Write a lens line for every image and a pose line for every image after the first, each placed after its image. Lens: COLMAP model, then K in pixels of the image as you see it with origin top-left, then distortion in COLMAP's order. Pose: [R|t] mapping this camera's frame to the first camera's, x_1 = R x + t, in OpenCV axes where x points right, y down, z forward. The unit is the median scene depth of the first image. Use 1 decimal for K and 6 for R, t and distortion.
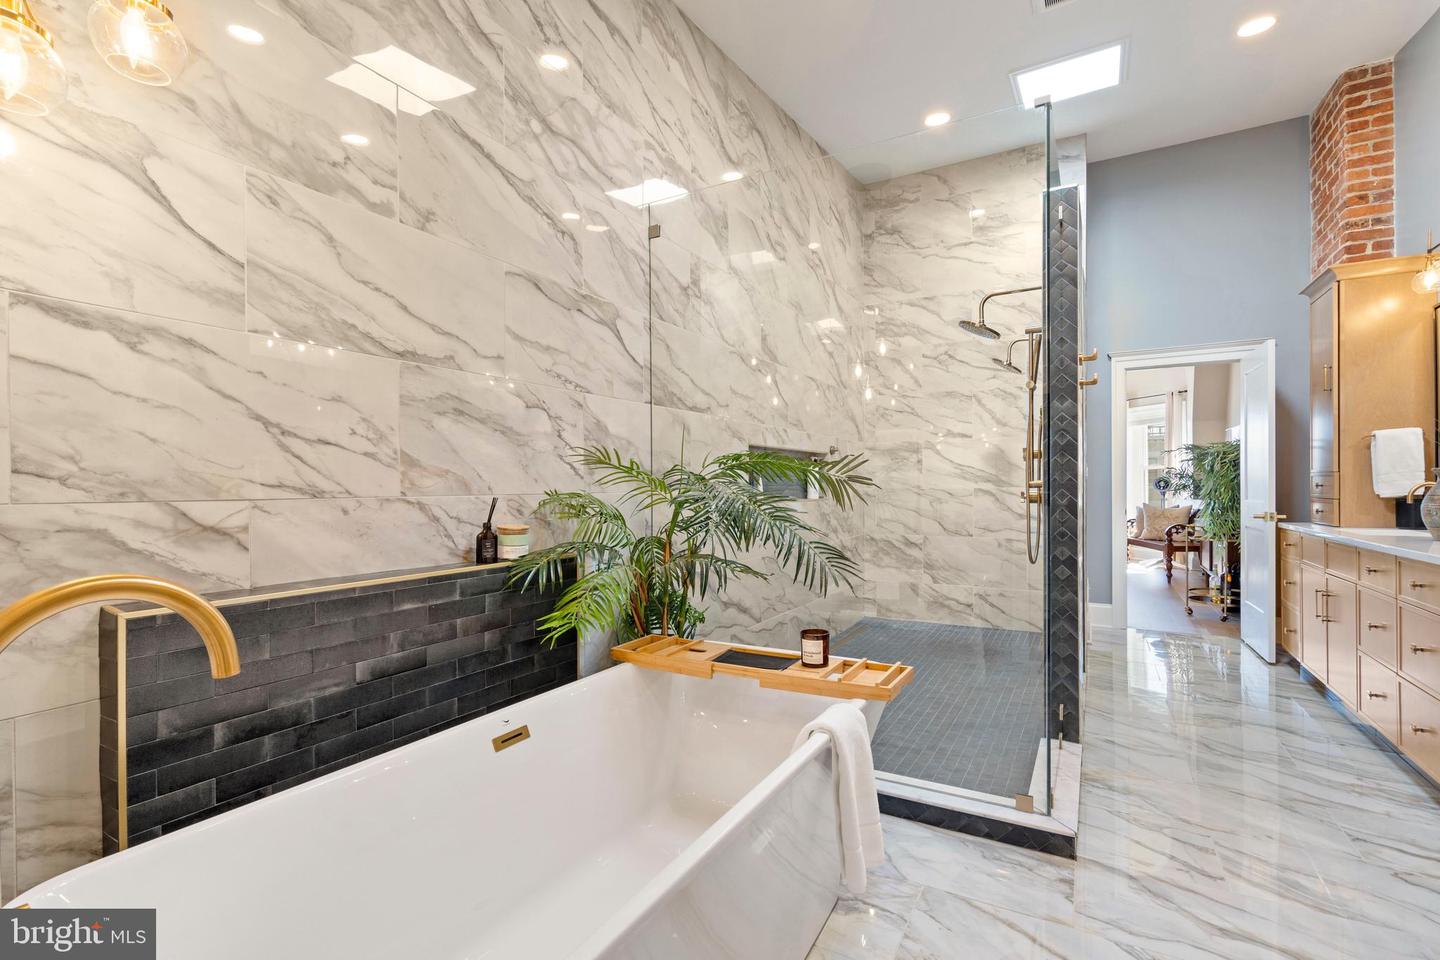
lens RADIAL K [[657.3, 0, 716.8], [0, 657.3, 488.7], [0, 0, 1]] dist [-0.003412, 0.001327]
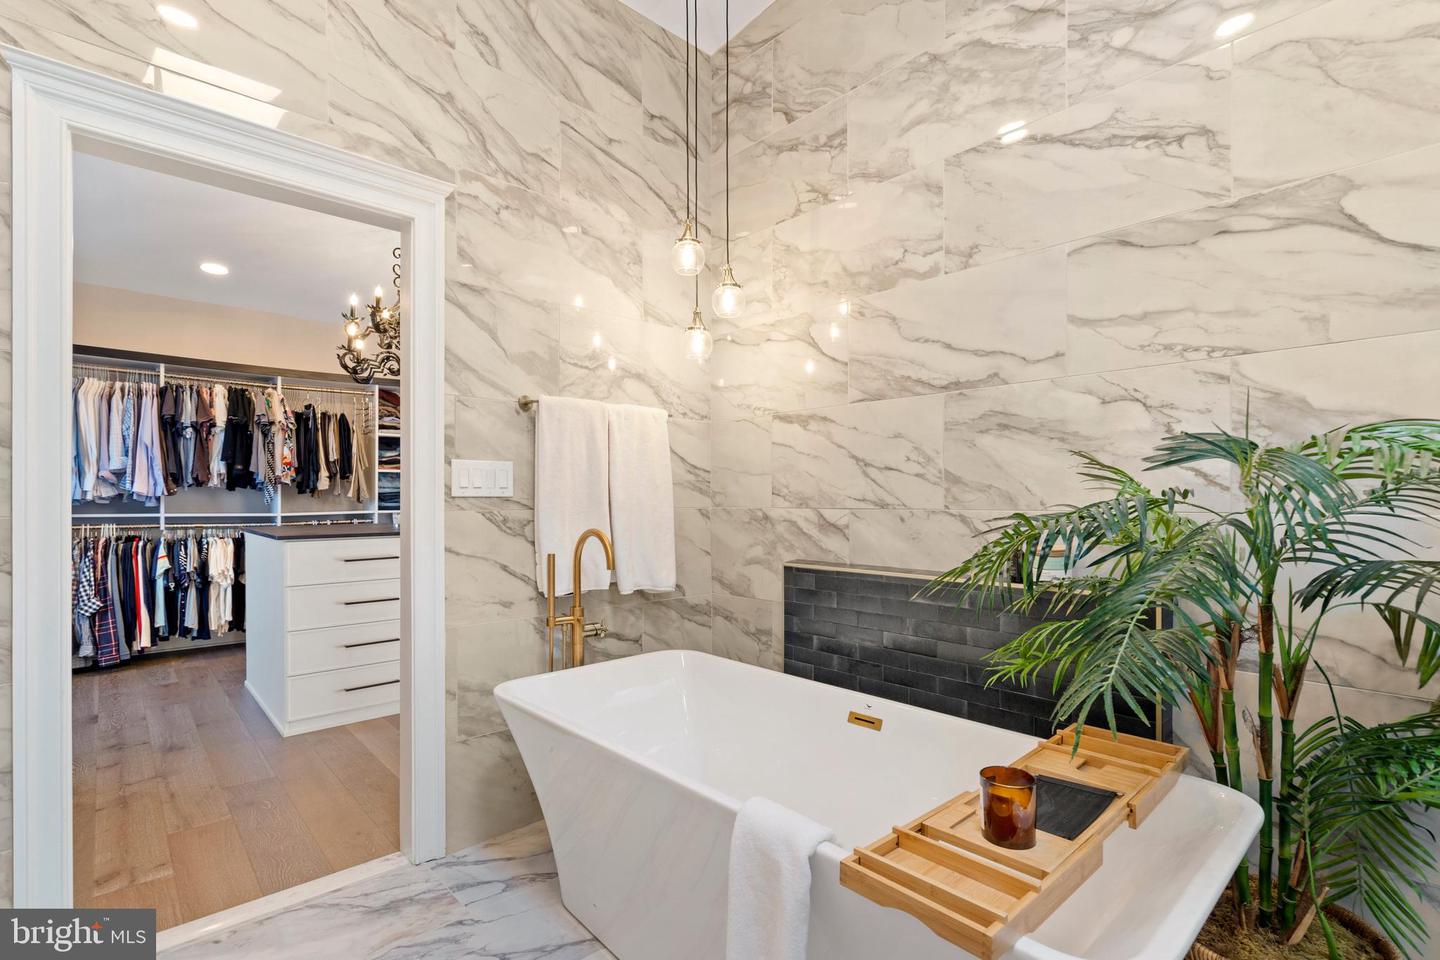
lens RADIAL K [[672.8, 0, 722.3], [0, 672.8, 497.5], [0, 0, 1]] dist [-0.002176, 0.000015]
pose [[-0.297440, 0.004442, -0.954730, 0.361683], [-0.000394, 0.999989, 0.004776, -0.006893], [0.954740, 0.001797, -0.297435, 0.454595]]
